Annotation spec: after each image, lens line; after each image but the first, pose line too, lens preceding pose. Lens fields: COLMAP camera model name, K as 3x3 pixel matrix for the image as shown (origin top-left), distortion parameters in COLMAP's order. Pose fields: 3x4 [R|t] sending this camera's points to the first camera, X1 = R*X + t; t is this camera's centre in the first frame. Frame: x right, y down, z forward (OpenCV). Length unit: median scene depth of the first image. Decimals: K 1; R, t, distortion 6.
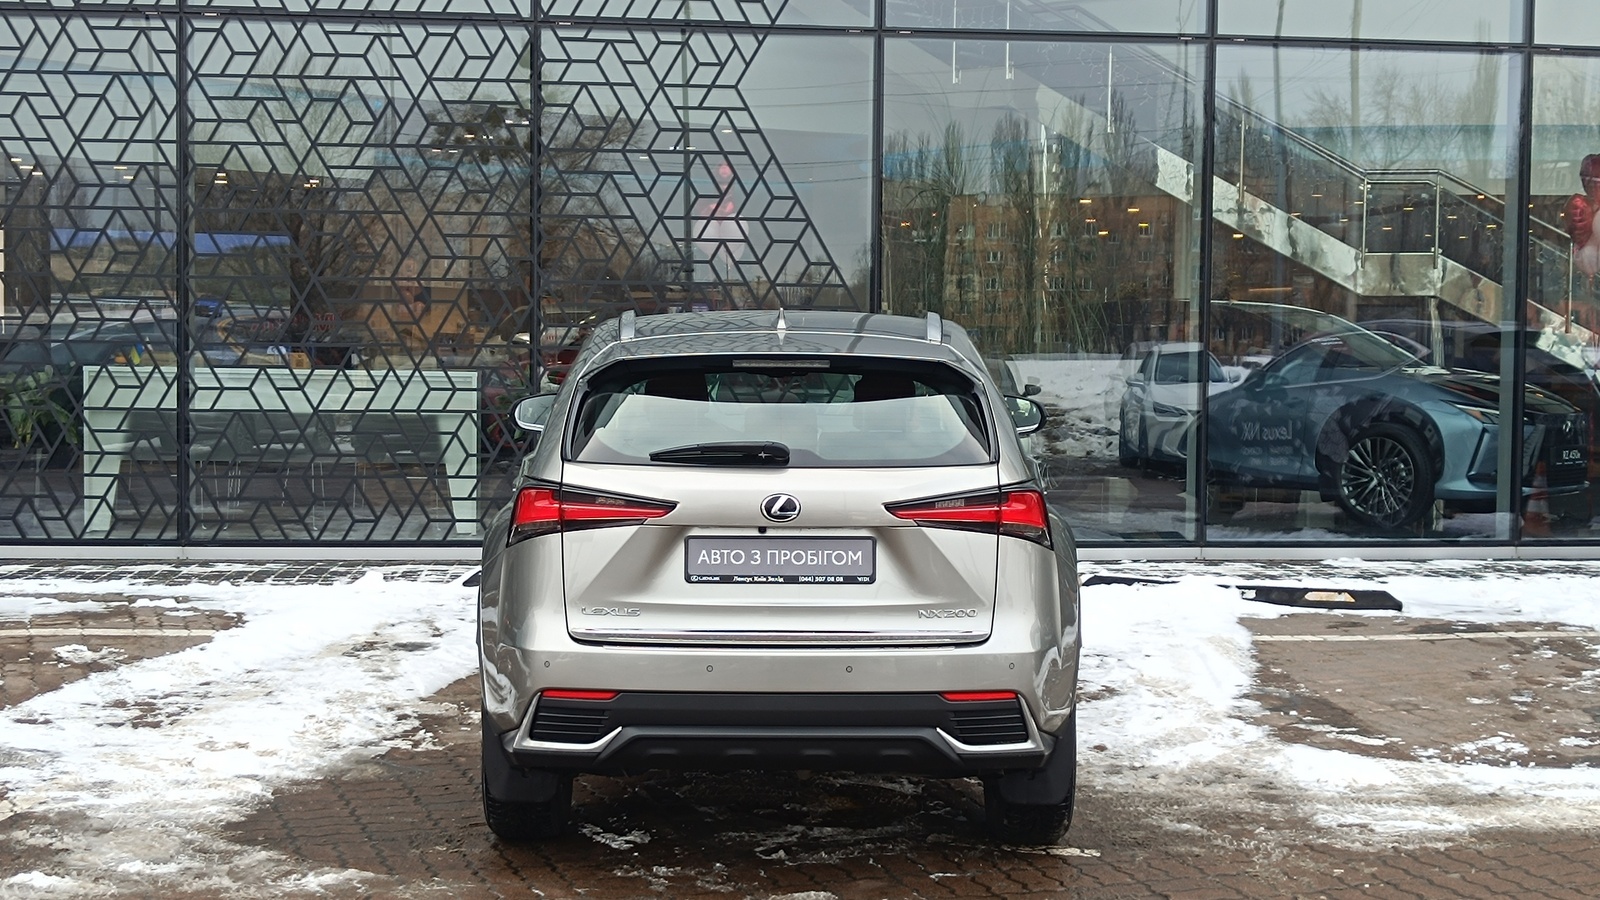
lens RADIAL K [[2323.8, 0, 807.7], [0, 2323.8, 456.1], [0, 0, 1]] dist [0.123176, -0.493938]
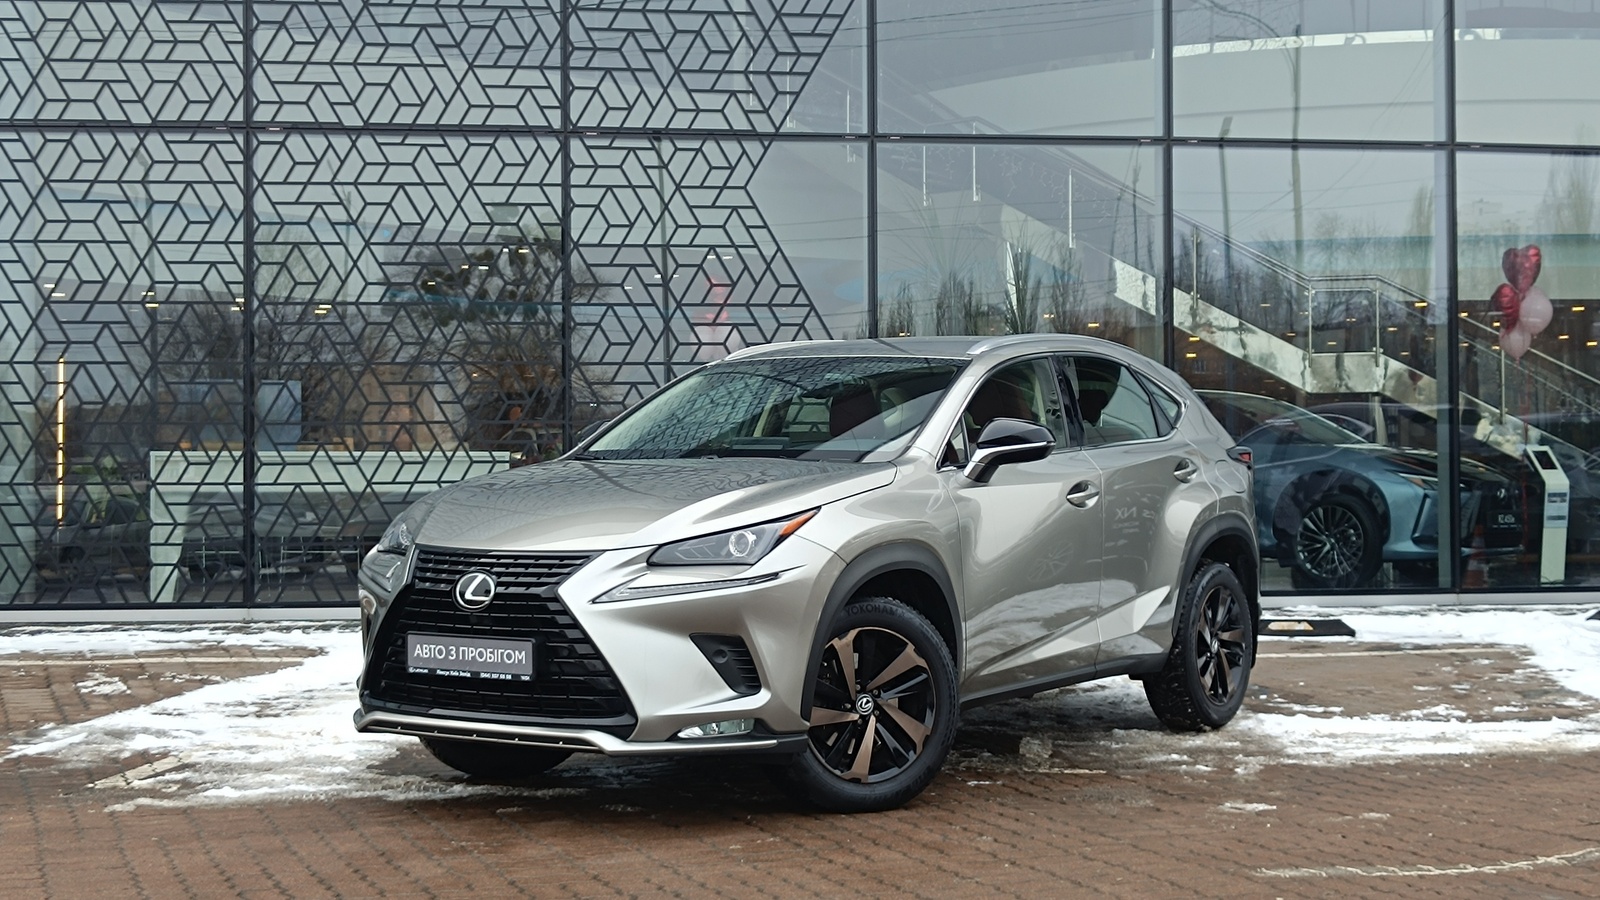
lens RADIAL K [[2335.5, 0, 800.0], [0, 2335.5, 450.0], [0, 0, 1]] dist [0.155661, -0.676341]
pose [[0.999698, -0.016262, 0.018422, -0.027403], [0.017560, 0.997204, -0.072633, 0.049267], [-0.017189, 0.072934, 0.997189, -0.110604]]
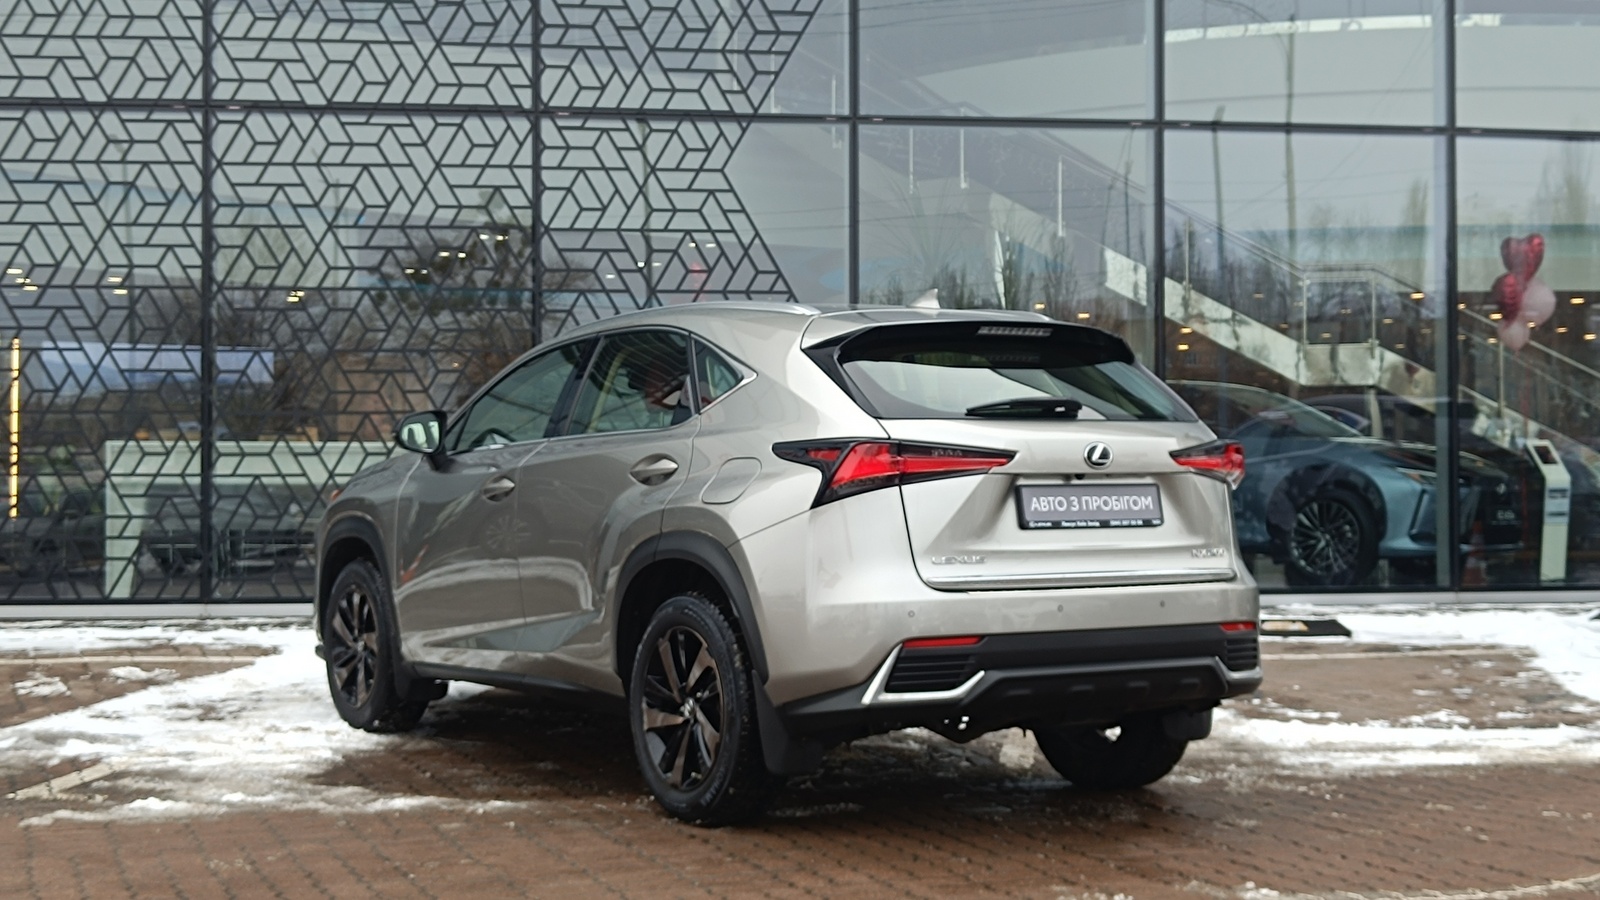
lens RADIAL K [[2341.2, 0, 802.5], [0, 2341.2, 440.7], [0, 0, 1]] dist [0.148215, -0.645594]
pose [[0.999648, -0.013065, 0.023069, -0.020475], [0.014725, 0.997200, -0.073320, 0.047056], [-0.022047, 0.073634, 0.997042, -0.075755]]
